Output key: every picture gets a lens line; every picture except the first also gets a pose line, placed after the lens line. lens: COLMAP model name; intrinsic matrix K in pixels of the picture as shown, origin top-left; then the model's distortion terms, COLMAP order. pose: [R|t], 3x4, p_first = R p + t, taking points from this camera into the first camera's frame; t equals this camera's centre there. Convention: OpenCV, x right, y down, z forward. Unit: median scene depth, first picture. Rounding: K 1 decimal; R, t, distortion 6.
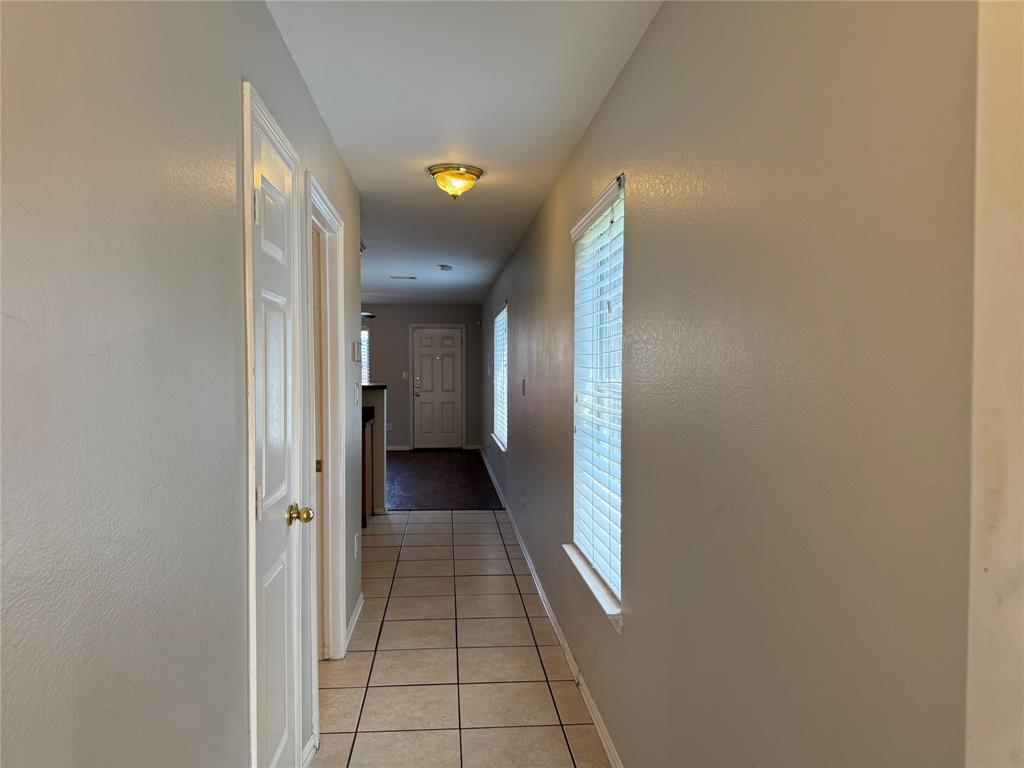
lens RADIAL K [[716.3, 0, 517.4], [0, 716.3, 380.2], [0, 0, 1]] dist [0.052253, -0.059746]
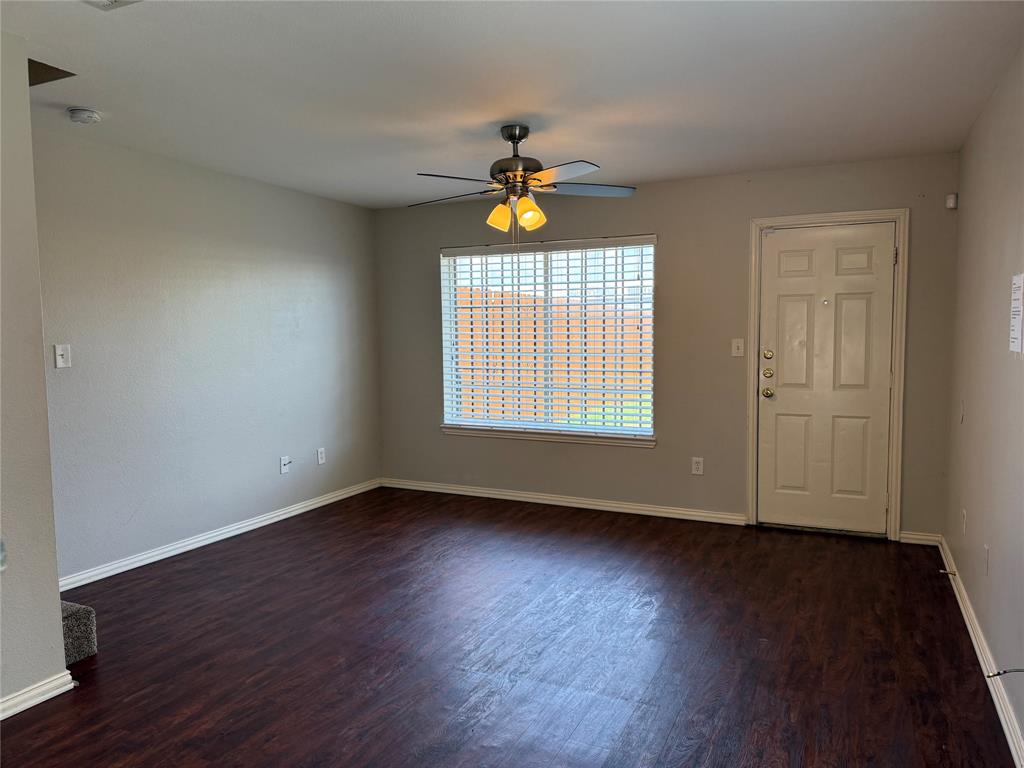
lens RADIAL K [[716.3, 0, 518.0], [0, 716.3, 390.5], [0, 0, 1]] dist [0.052253, -0.059746]
pose [[0.856589, 0.033763, -0.514893, -0.049826], [0.001991, 0.997633, 0.068731, -0.010124], [0.515995, -0.059899, 0.854495, 0.571610]]
